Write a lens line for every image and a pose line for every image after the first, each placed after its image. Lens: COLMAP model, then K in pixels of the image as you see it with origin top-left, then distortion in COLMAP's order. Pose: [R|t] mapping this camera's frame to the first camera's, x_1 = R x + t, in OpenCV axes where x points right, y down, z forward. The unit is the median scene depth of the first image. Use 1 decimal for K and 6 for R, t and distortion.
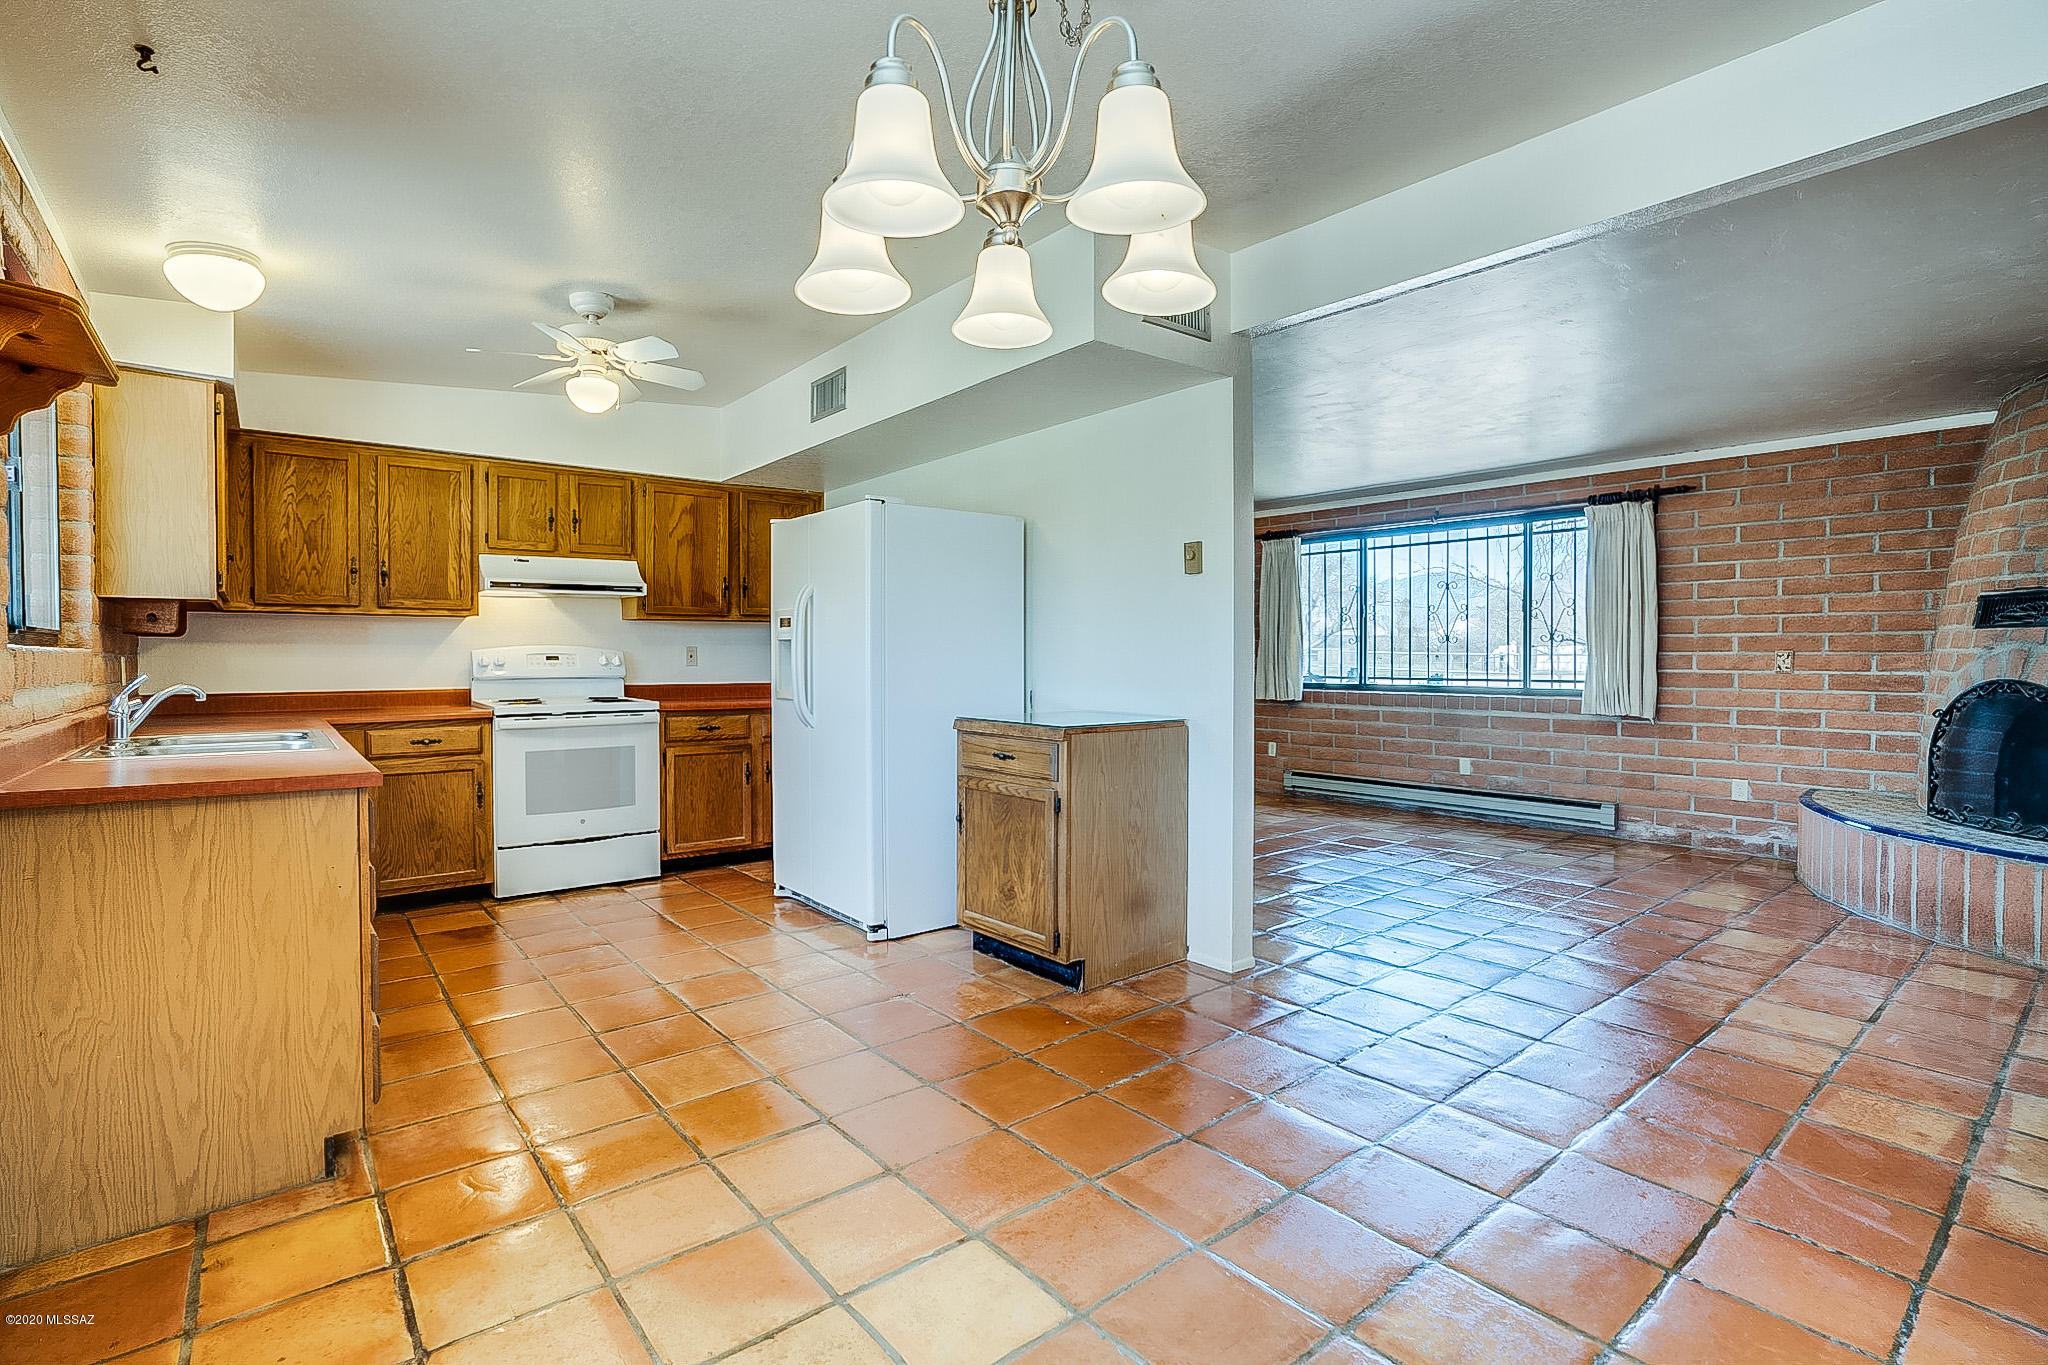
lens RADIAL K [[956.6, 0, 1023.1], [0, 956.6, 668.5], [0, 0, 1]] dist [-0.025859, 0.001610]
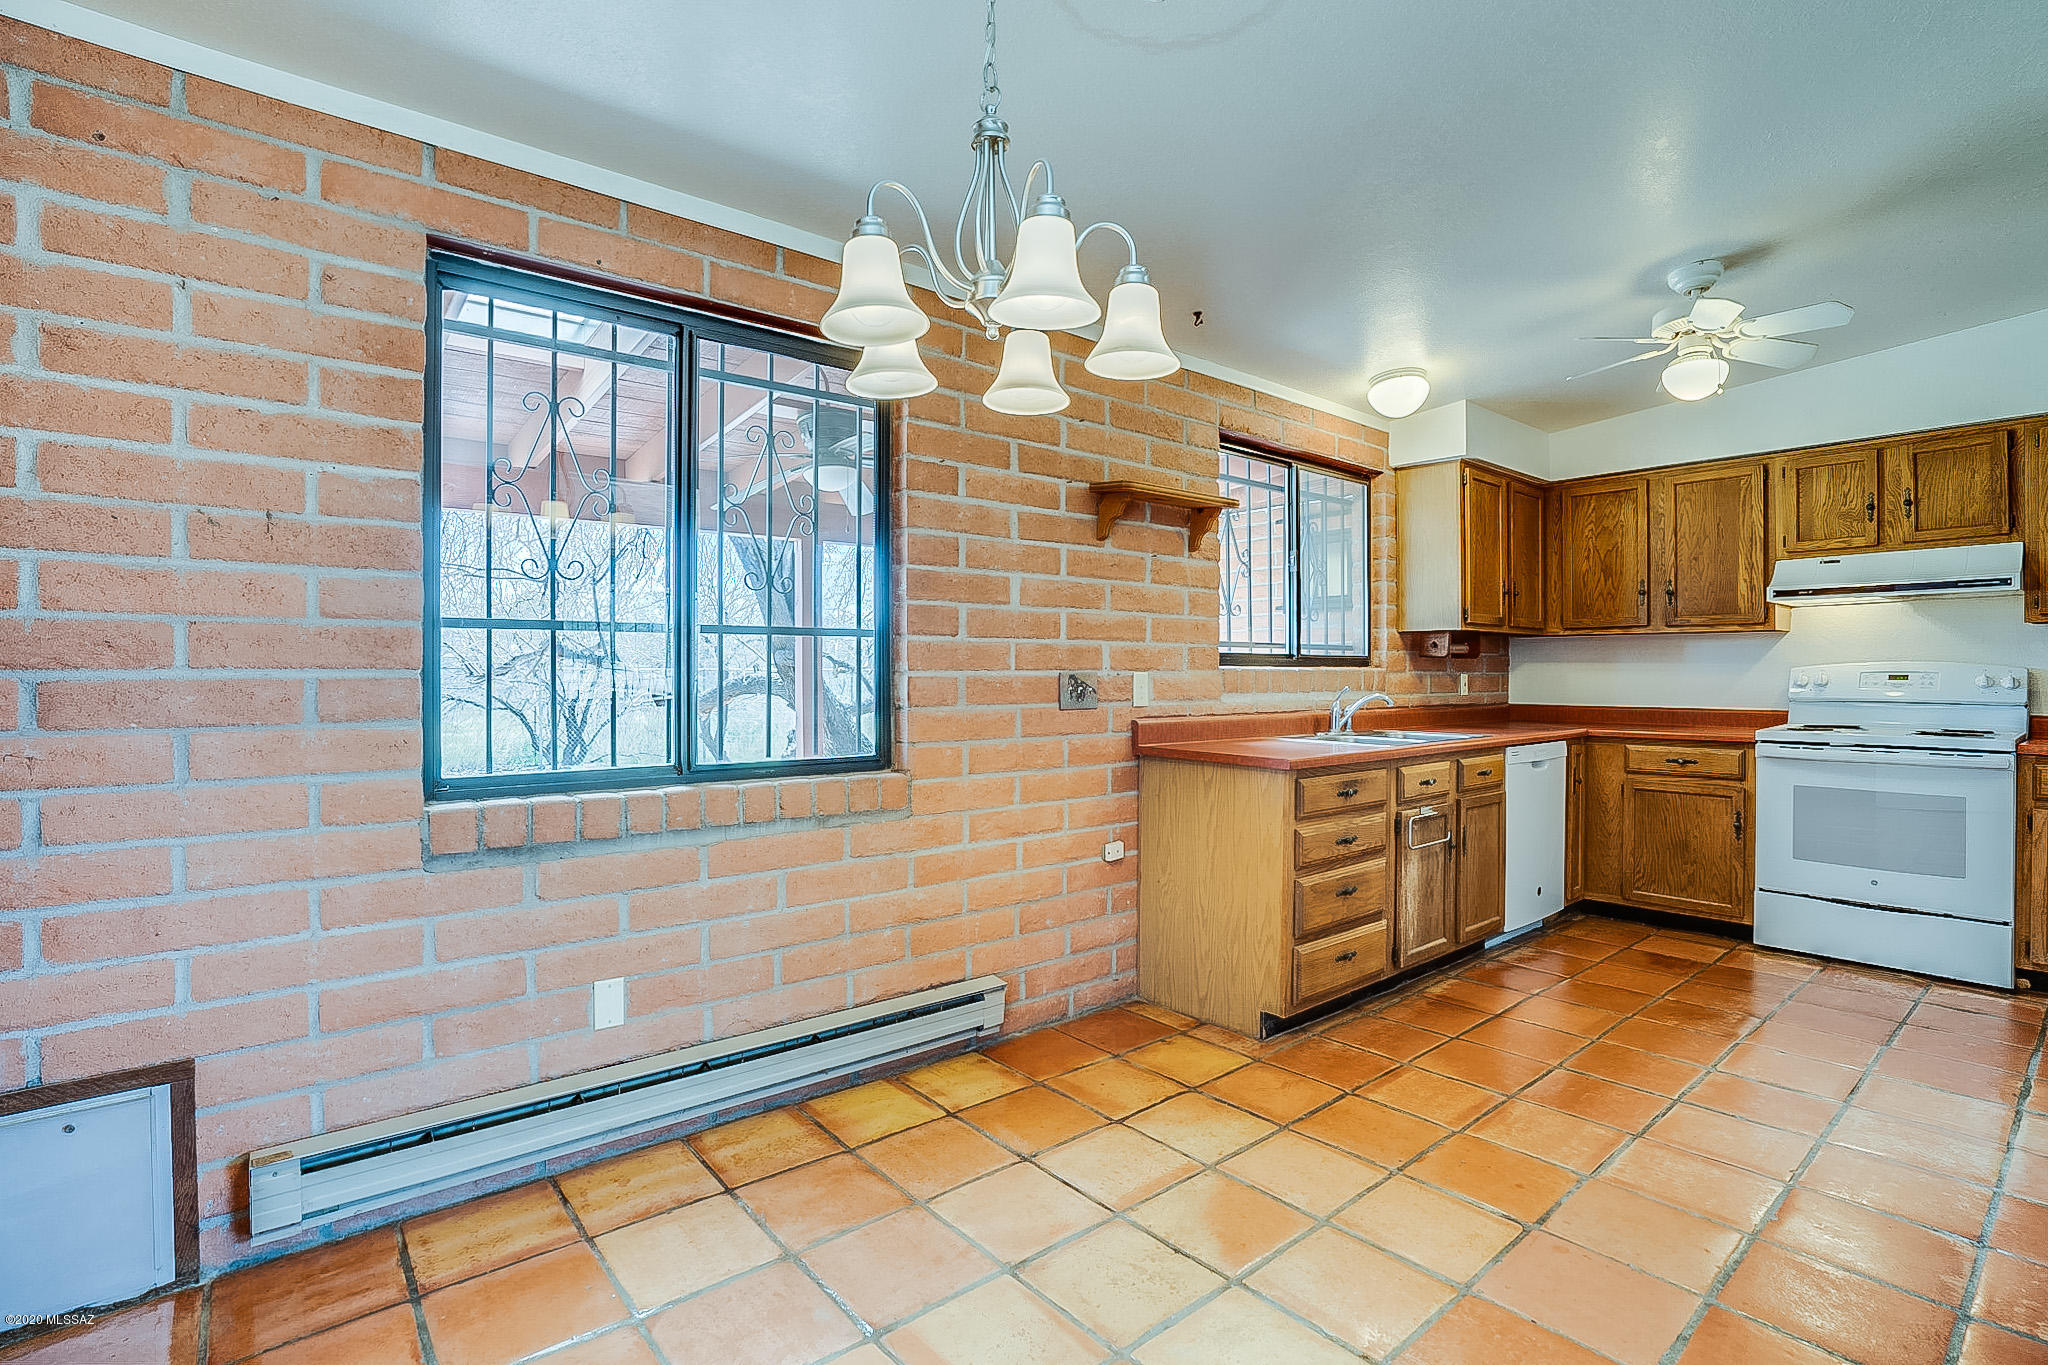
lens RADIAL K [[989.6, 0, 1024.0], [0, 989.6, 682.5], [0, 0, 1]] dist [-0.034381, 0.000218]
pose [[-0.008005, 0.012760, -0.999887, 0.373877], [-0.014192, 0.999816, 0.012872, -0.007509], [0.999867, 0.014294, -0.007823, 0.317556]]
